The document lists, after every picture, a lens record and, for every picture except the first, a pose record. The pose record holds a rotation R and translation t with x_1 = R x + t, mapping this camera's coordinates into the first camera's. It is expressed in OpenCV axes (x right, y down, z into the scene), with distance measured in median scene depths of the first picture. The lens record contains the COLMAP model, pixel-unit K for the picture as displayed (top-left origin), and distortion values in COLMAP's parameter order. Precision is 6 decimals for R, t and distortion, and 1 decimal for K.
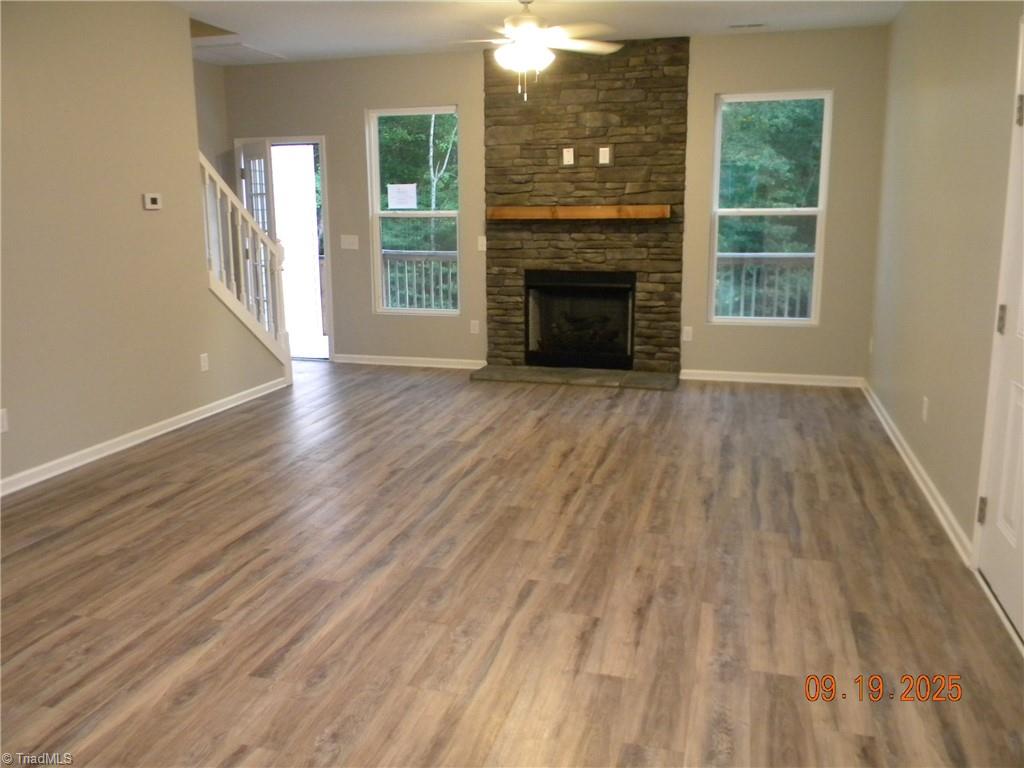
lens RADIAL K [[843.9, 0, 510.1], [0, 843.9, 383.4], [0, 0, 1]] dist [-0.003038, -0.028194]
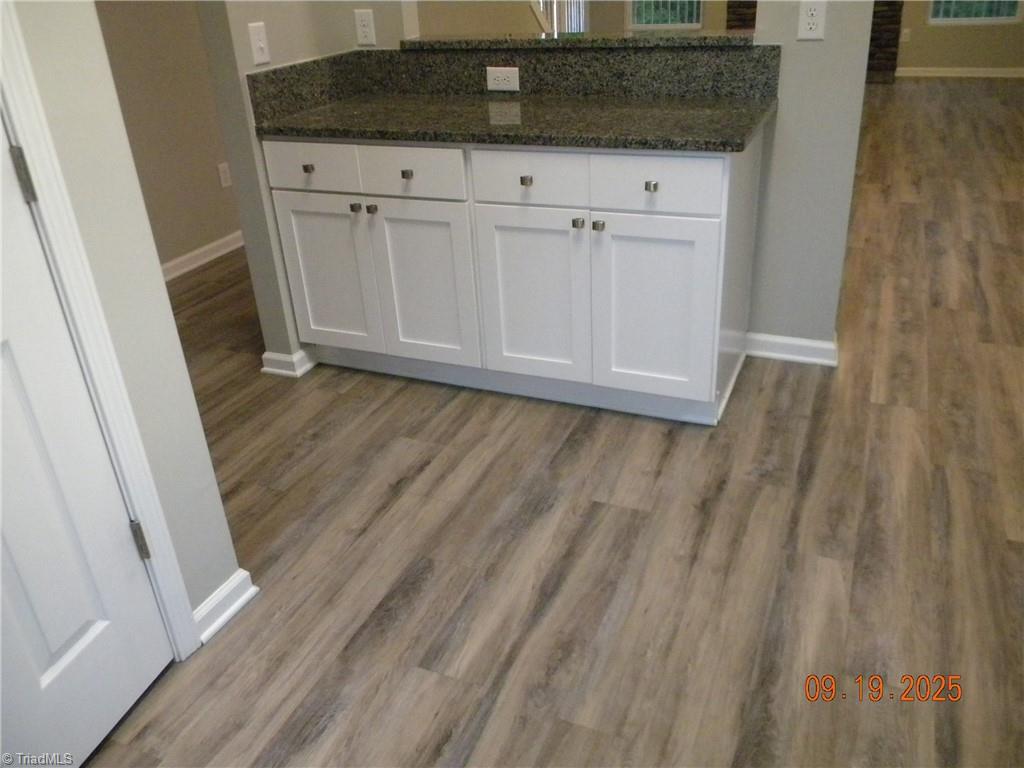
lens RADIAL K [[843.9, 0, 513.2], [0, 843.9, 384.9], [0, 0, 1]] dist [-0.003038, -0.028194]
pose [[0.990543, 0.012258, -0.136657, -0.174511], [0.025427, 0.962349, 0.270625, 0.083484], [0.134829, -0.271541, 0.952936, -0.342870]]
